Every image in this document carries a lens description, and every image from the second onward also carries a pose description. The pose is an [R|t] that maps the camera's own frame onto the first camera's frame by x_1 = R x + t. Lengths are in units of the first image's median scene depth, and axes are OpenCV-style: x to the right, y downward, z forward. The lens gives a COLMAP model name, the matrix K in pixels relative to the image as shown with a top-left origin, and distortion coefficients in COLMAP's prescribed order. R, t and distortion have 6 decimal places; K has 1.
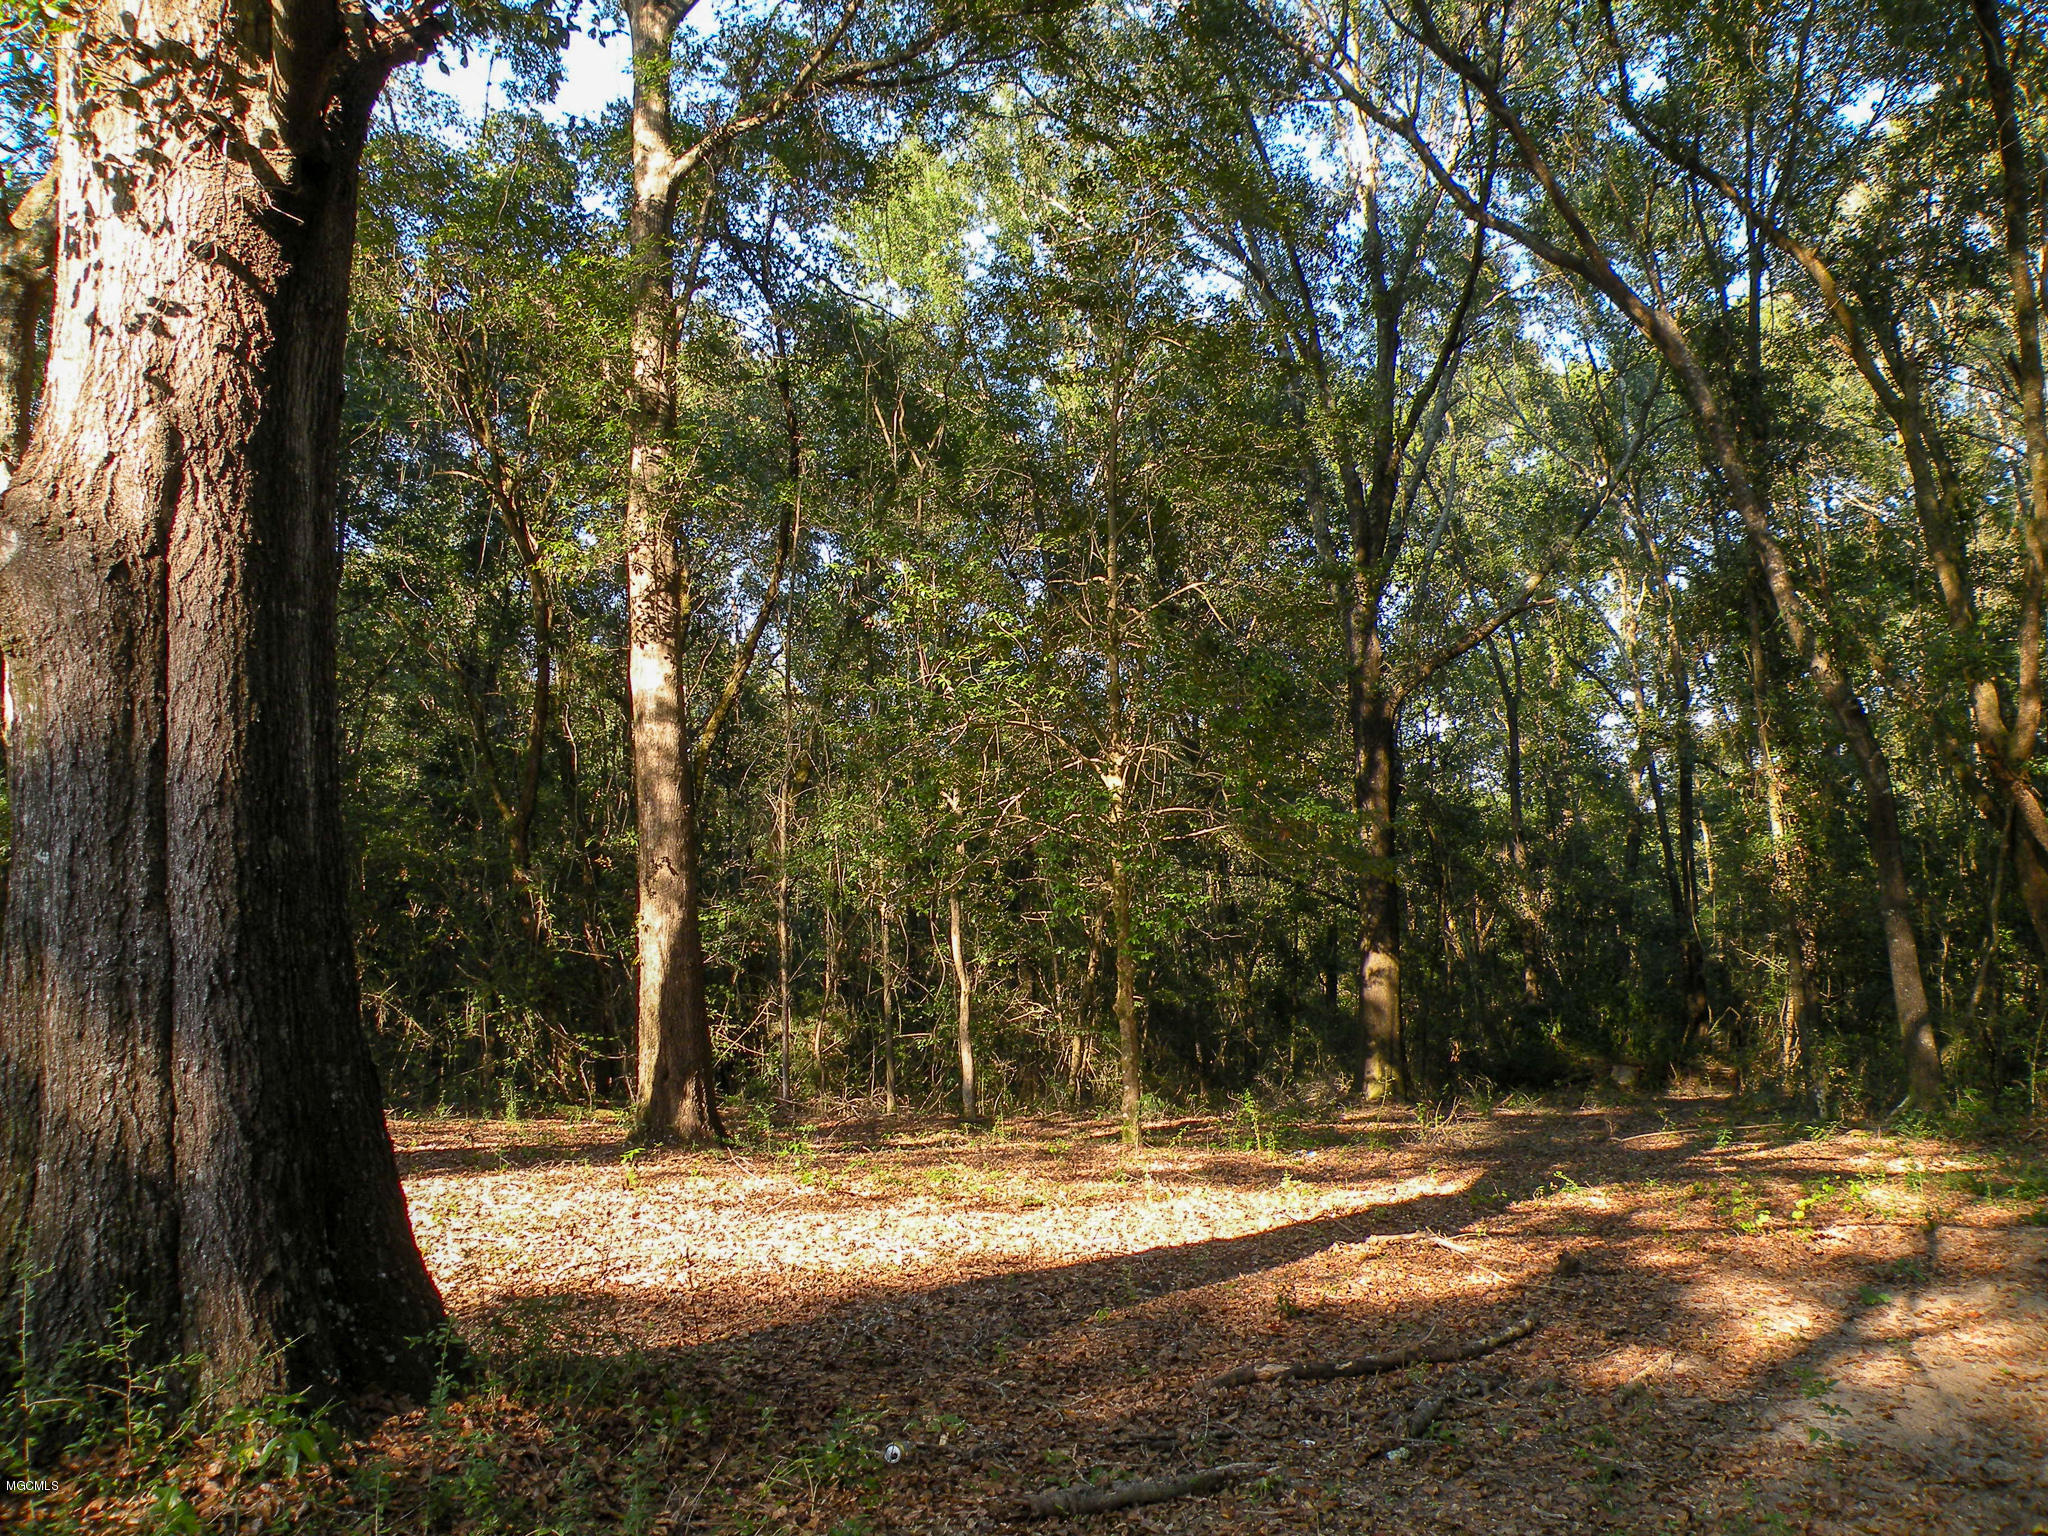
lens RADIAL K [[1650.1, 0, 1023.8], [0, 1650.1, 762.9], [0, 0, 1]] dist [-0.107991, 0.050455]
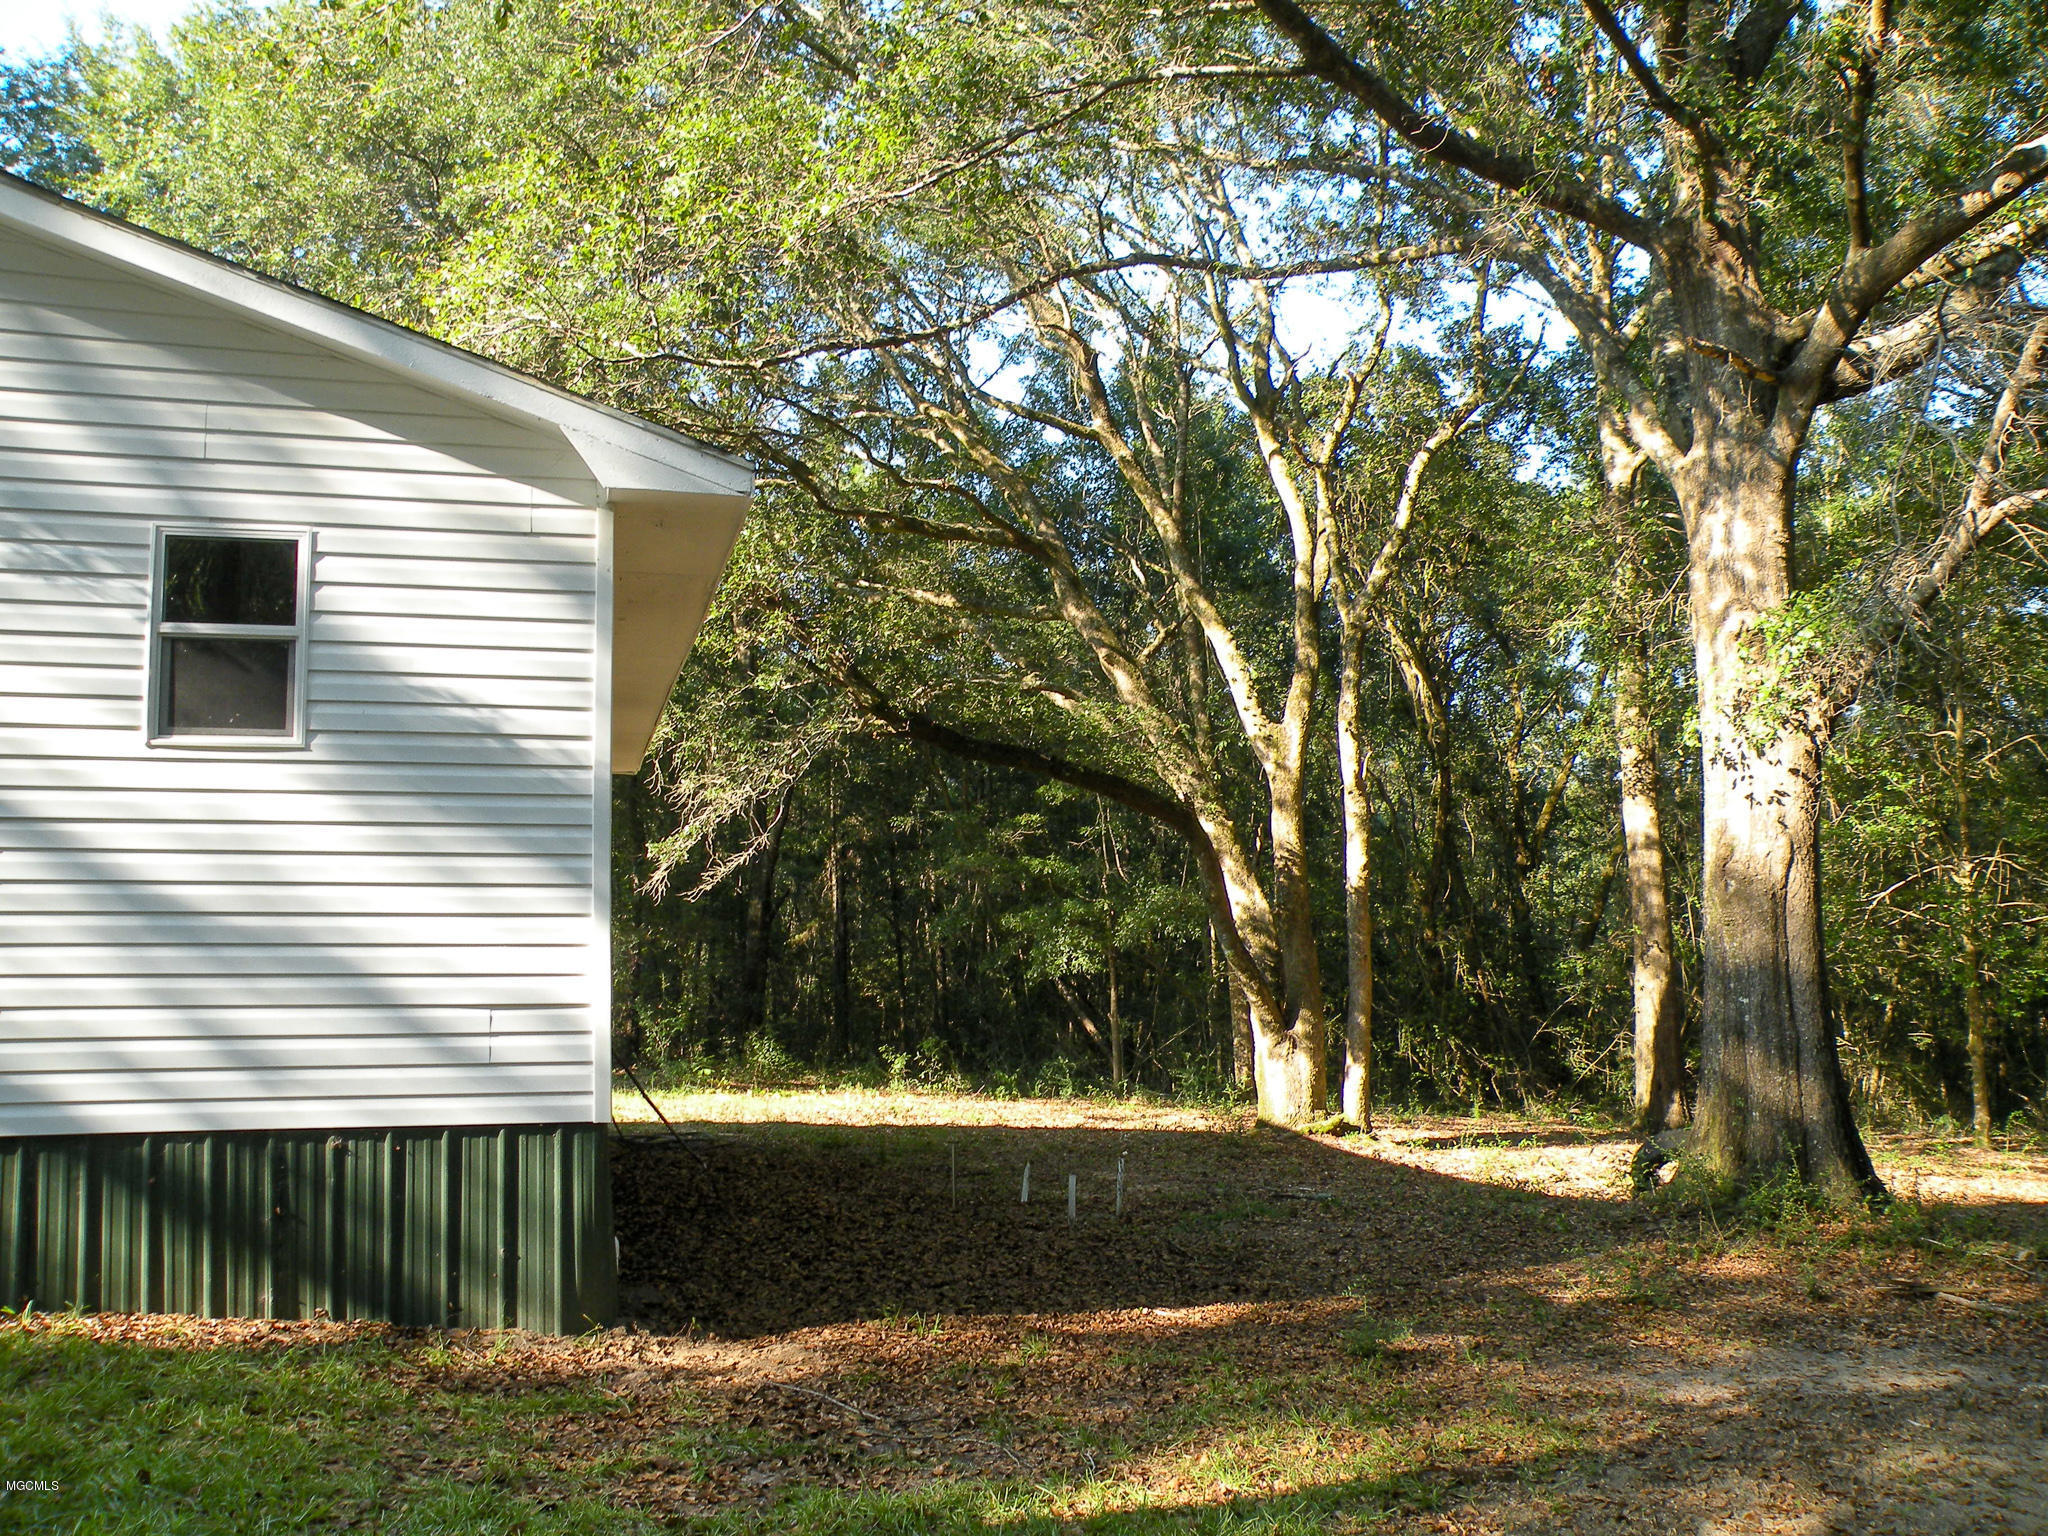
lens RADIAL K [[1650.1, 0, 1014.8], [0, 1650.1, 789.6], [0, 0, 1]] dist [-0.107991, 0.050455]
pose [[0.931270, -0.014703, -0.364033, -0.220687], [0.017503, 0.999837, 0.004393, -0.096475], [0.363909, -0.010462, 0.931376, -0.580704]]
